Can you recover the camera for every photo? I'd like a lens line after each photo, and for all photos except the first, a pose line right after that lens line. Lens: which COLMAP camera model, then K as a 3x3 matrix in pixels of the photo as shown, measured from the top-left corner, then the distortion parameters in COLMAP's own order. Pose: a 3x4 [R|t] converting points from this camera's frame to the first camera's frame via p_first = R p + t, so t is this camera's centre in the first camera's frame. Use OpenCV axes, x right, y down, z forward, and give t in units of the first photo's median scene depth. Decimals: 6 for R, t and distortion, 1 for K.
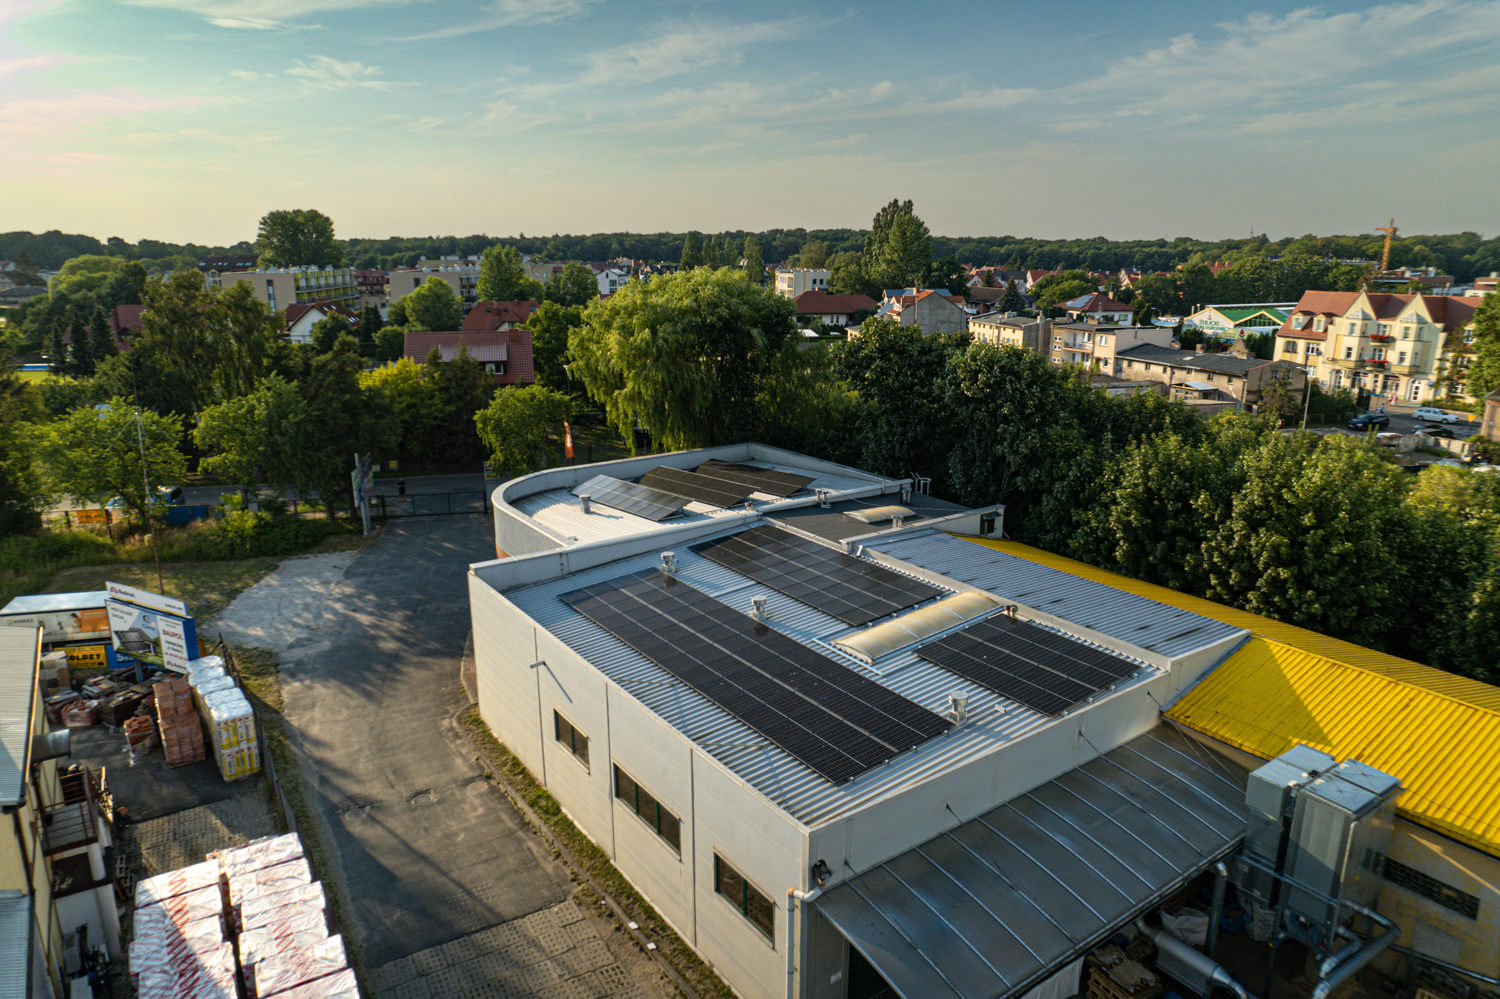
lens RADIAL K [[953.5, 0, 747.1], [0, 953.5, 497.9], [0, 0, 1]] dist [-0.078764, 0.065666]
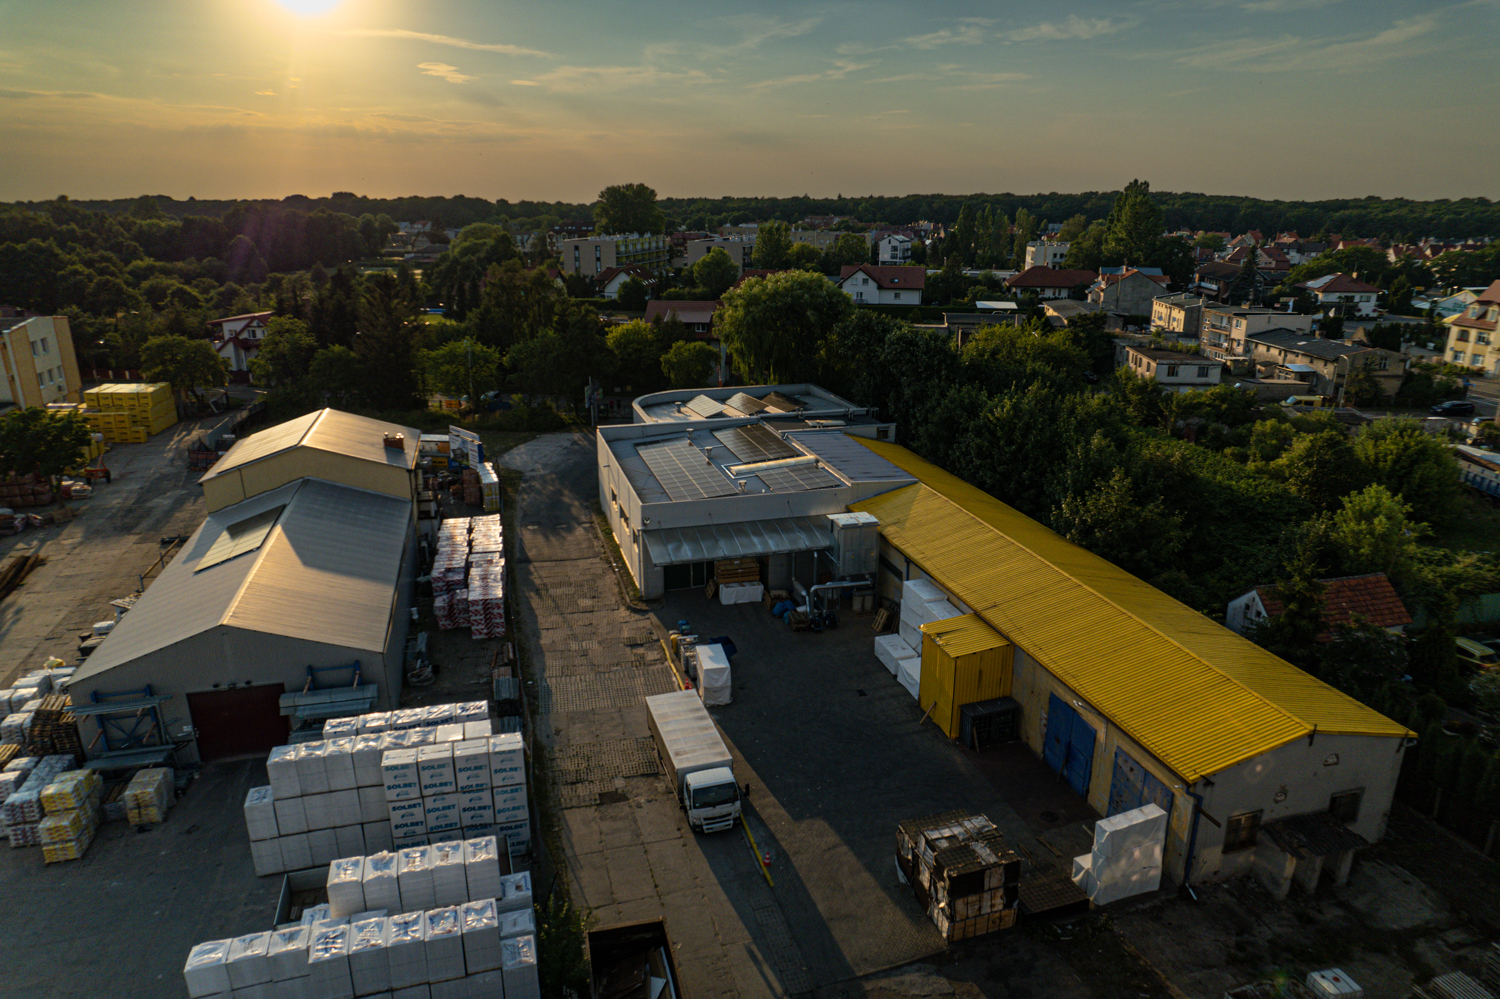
lens RADIAL K [[950.4, 0, 750.0], [0, 950.4, 499.5], [0, 0, 1]] dist [-0.080817, 0.073337]
pose [[0.943499, 0.097030, -0.316850, 0.215442], [-0.081656, 0.994763, 0.061478, 0.022873], [0.321156, -0.032131, 0.946481, -0.269479]]
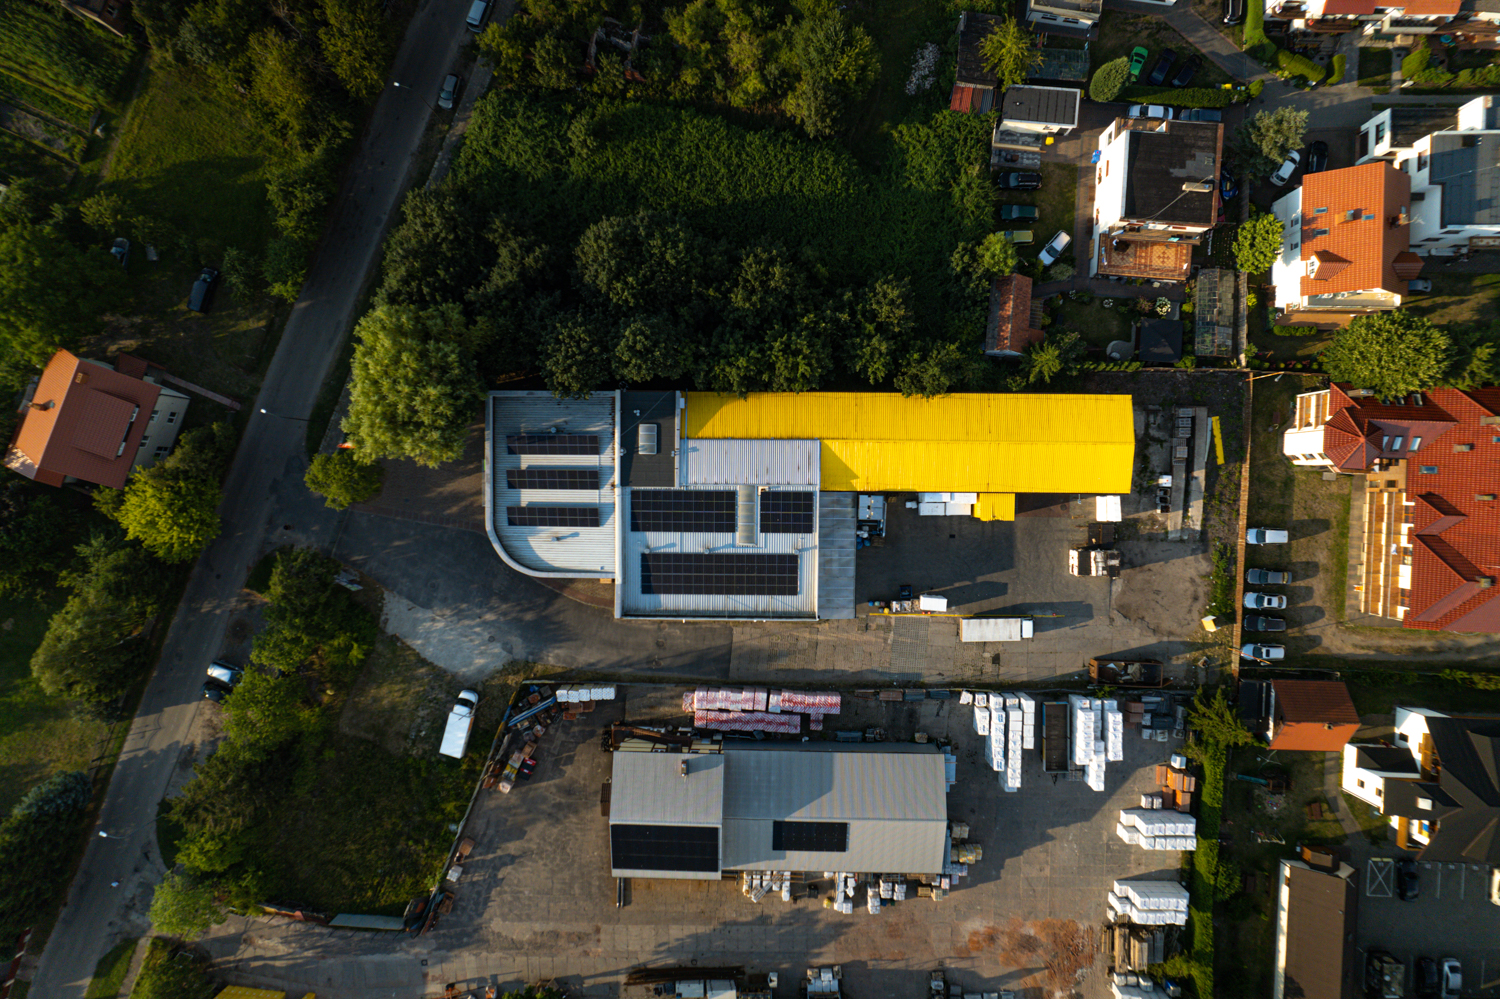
lens RADIAL K [[981.3, 0, 737.4], [0, 981.3, 505.5], [0, 0, 1]] dist [-0.077627, -0.000403]
pose [[0.584468, -0.810798, -0.031672, 0.077361], [0.231755, 0.129400, 0.964129, -0.777363], [-0.777616, -0.570843, 0.263537, 0.057158]]
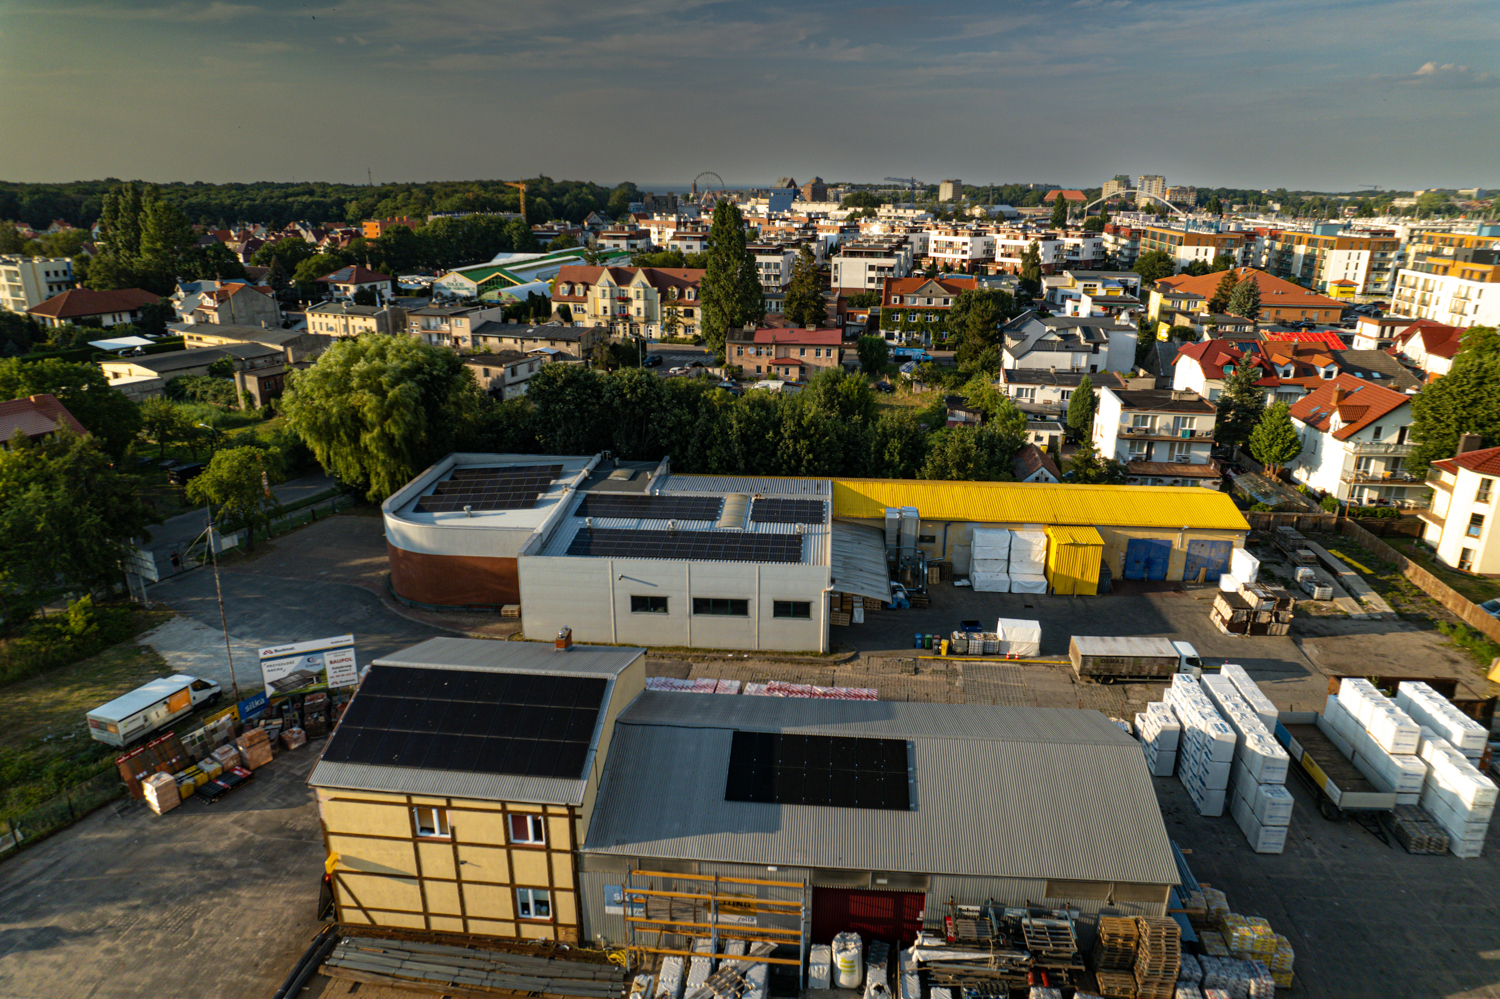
lens RADIAL K [[957.4, 0, 750.6], [0, 957.4, 494.5], [0, 0, 1]] dist [-0.088531, 0.081888]
pose [[0.640499, -0.237433, 0.730333, -0.384072], [0.188896, 0.970496, 0.149850, -0.063677], [-0.744365, 0.041978, 0.666452, -0.144307]]
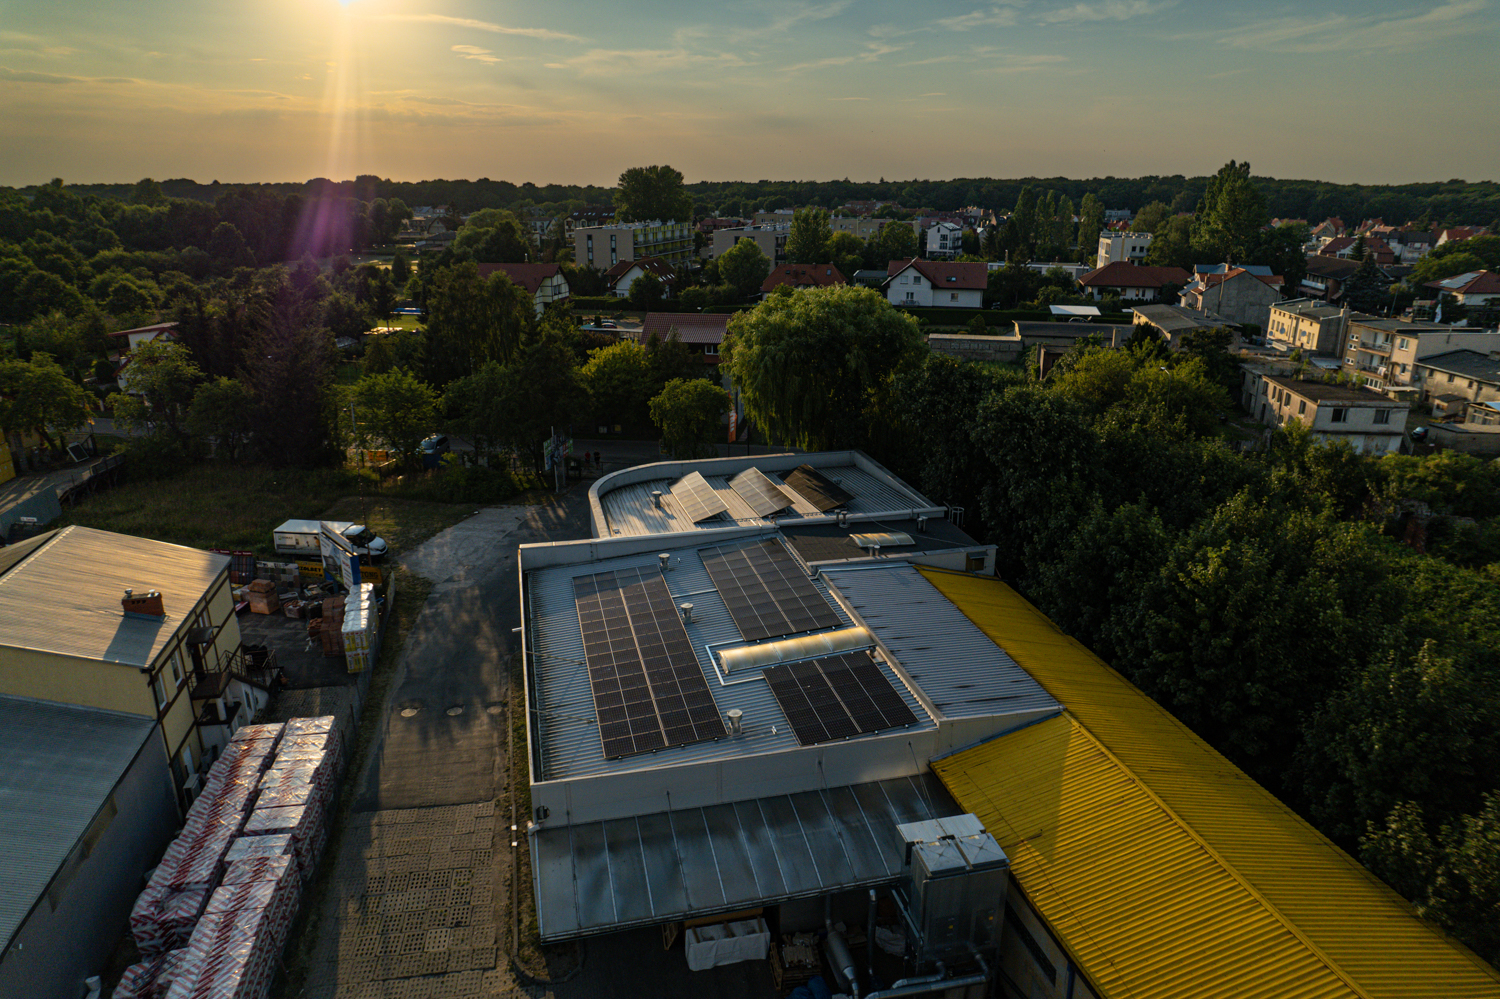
lens RADIAL K [[957.4, 0, 750.6], [0, 957.4, 494.5], [0, 0, 1]] dist [-0.088531, 0.081888]
pose [[0.930038, 0.111349, -0.350185, 0.141806], [-0.091225, 0.993114, 0.073504, -0.038510], [0.355959, -0.036415, 0.933792, -0.038388]]
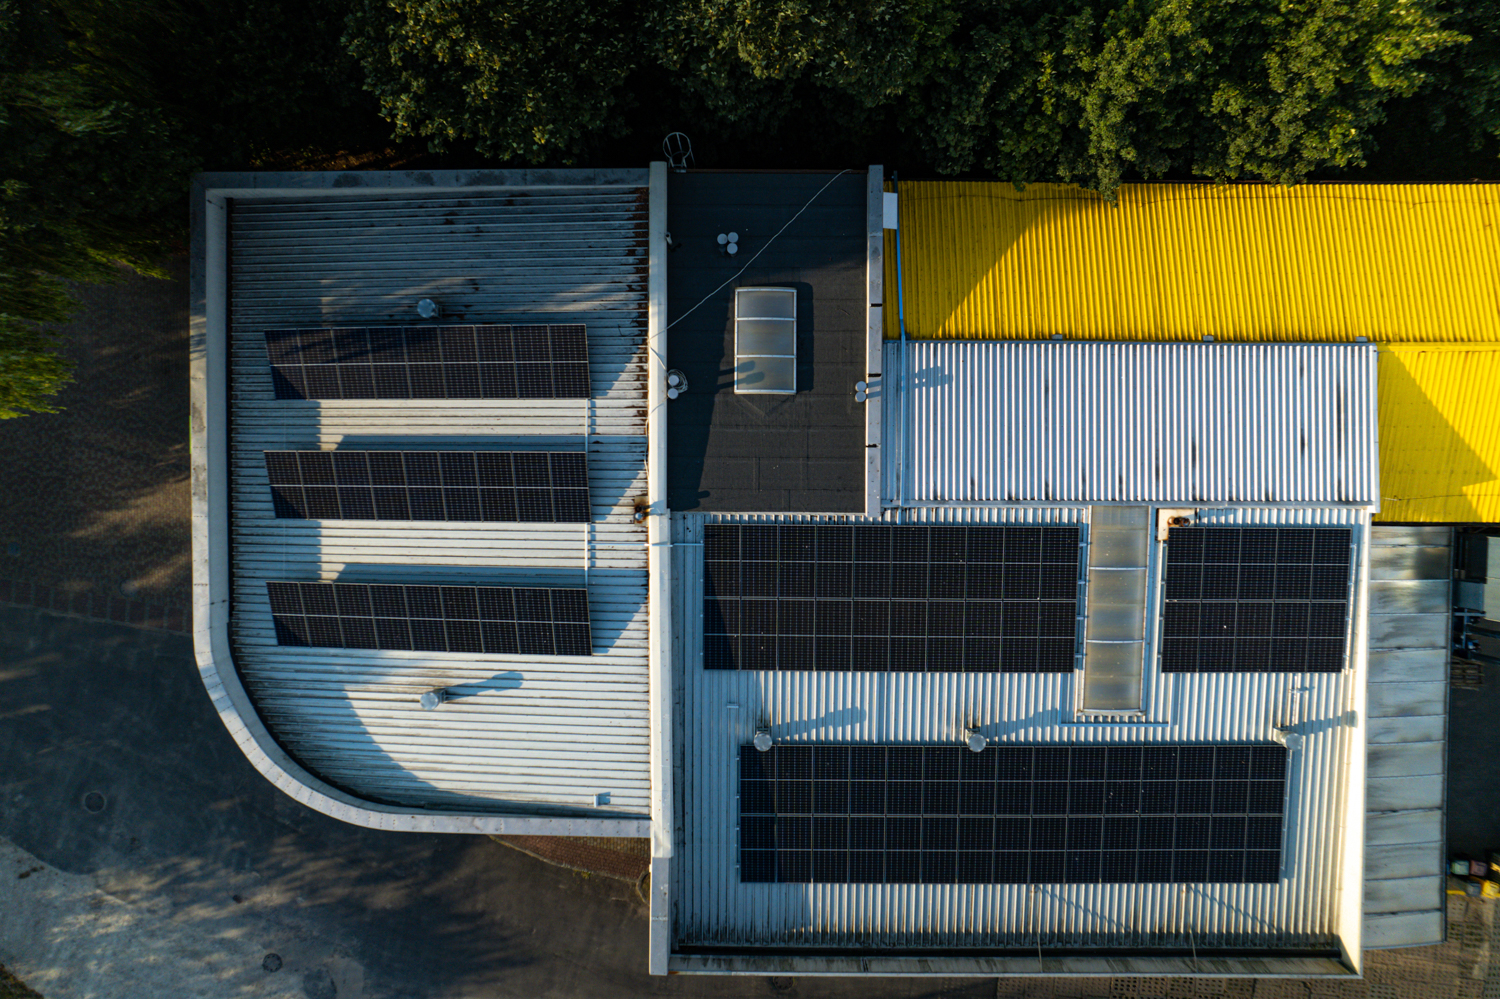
lens RADIAL K [[950.4, 0, 750.0], [0, 950.4, 499.5], [0, 0, 1]] dist [-0.080817, 0.073337]
pose [[0.582580, -0.812627, -0.015394, 0.022490], [0.219369, 0.138974, 0.965693, -0.207709], [-0.782609, -0.565971, 0.259228, 0.293160]]
